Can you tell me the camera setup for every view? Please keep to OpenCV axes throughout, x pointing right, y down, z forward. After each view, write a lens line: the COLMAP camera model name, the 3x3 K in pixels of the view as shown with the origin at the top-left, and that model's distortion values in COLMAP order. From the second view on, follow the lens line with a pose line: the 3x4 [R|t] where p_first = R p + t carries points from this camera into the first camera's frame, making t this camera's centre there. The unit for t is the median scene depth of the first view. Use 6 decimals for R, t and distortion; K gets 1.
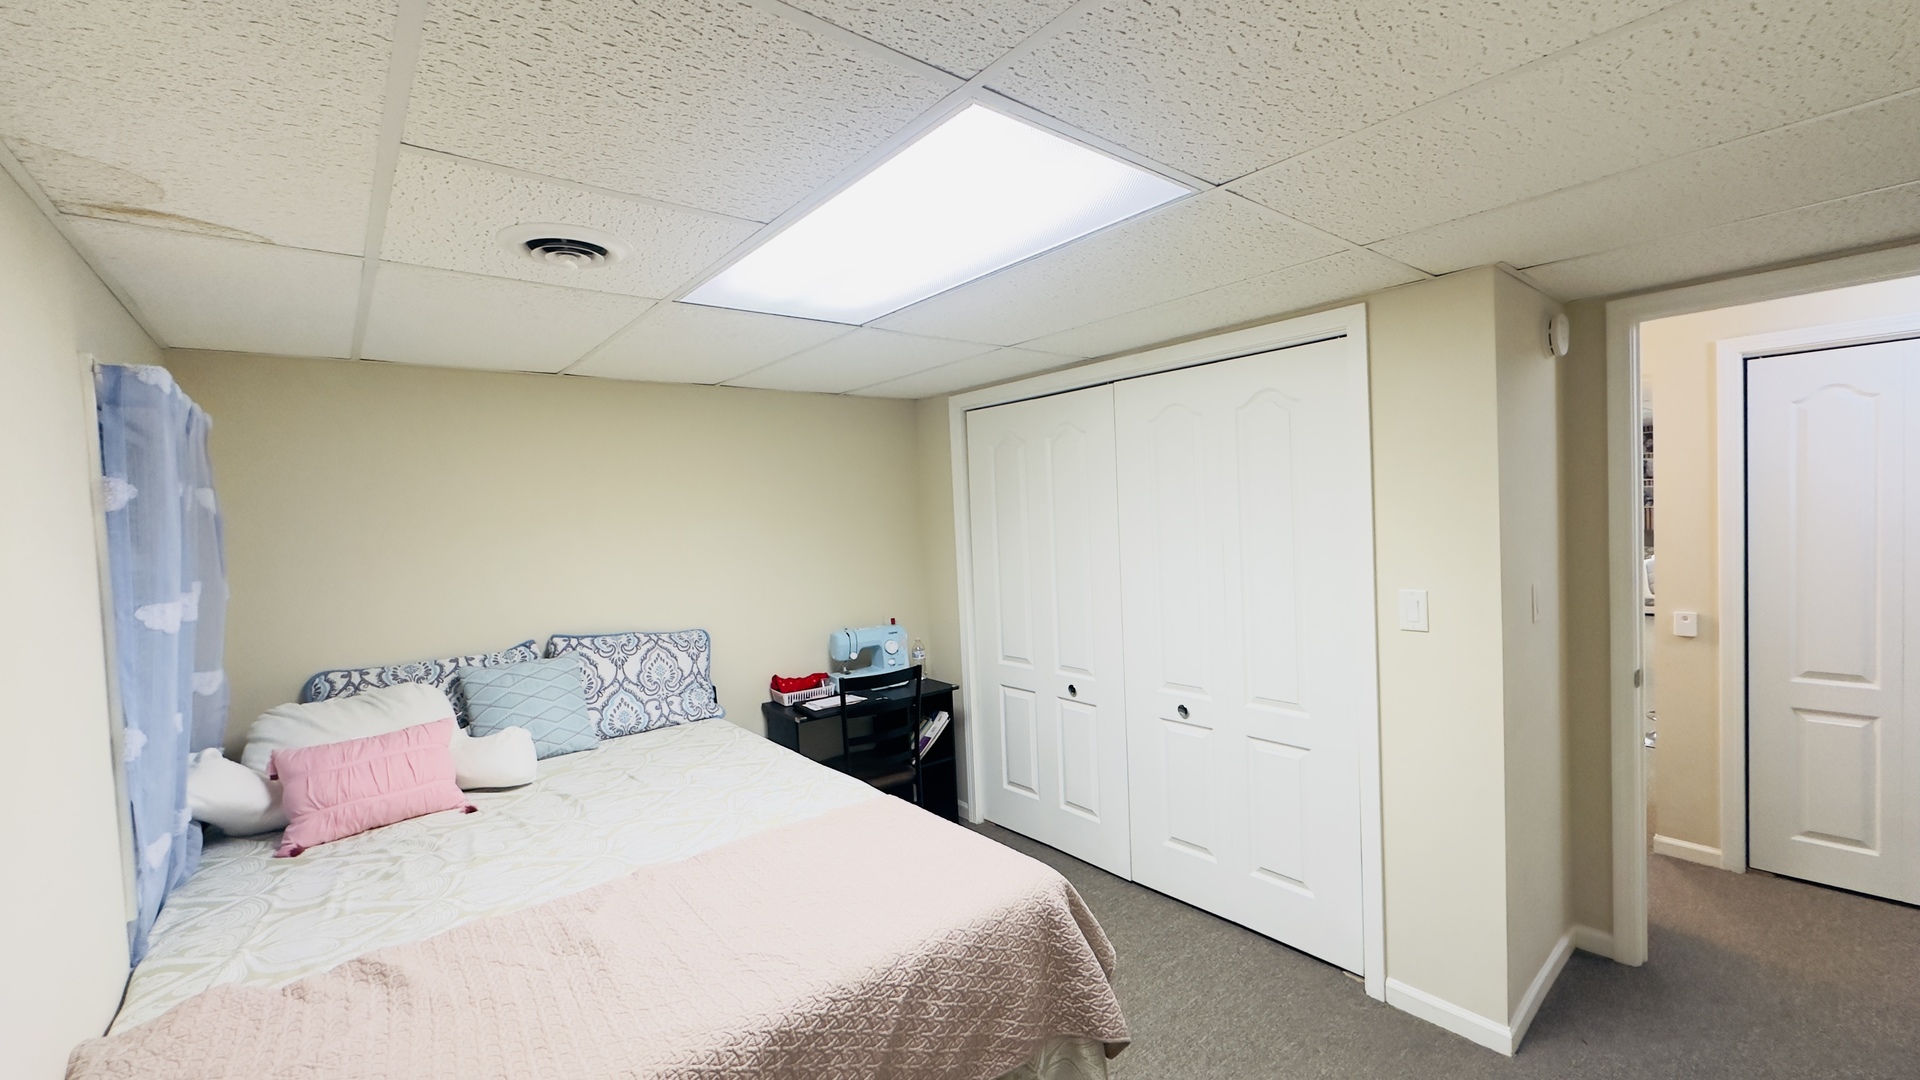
lens RADIAL K [[775.4, 0, 957.5], [0, 775.4, 542.4], [0, 0, 1]] dist [0.000503, 0.000394]
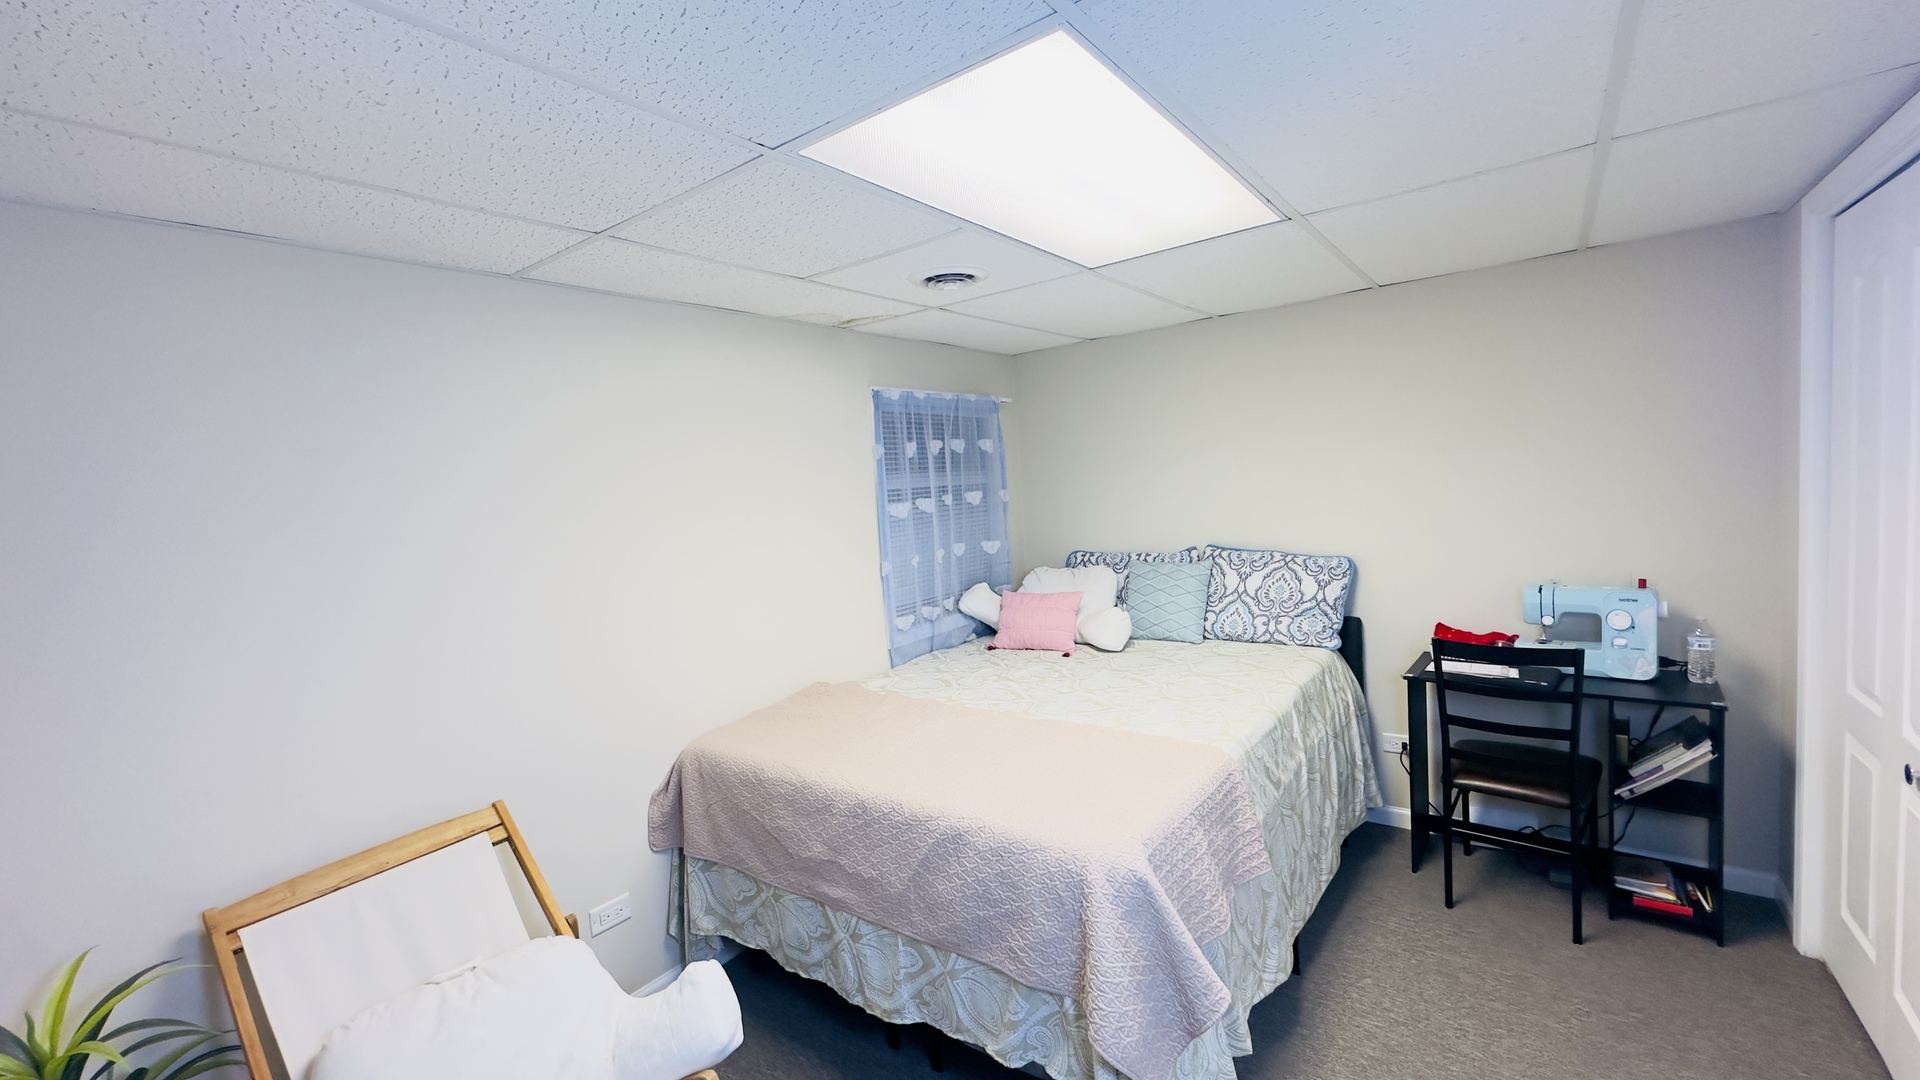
lens RADIAL K [[775.4, 0, 957.5], [0, 775.4, 542.4], [0, 0, 1]] dist [0.000503, 0.000394]
pose [[0.235864, 0.107521, -0.965820, 0.543426], [0.019705, 0.993127, 0.115373, -0.028125], [0.971586, -0.046244, 0.232124, 0.365117]]
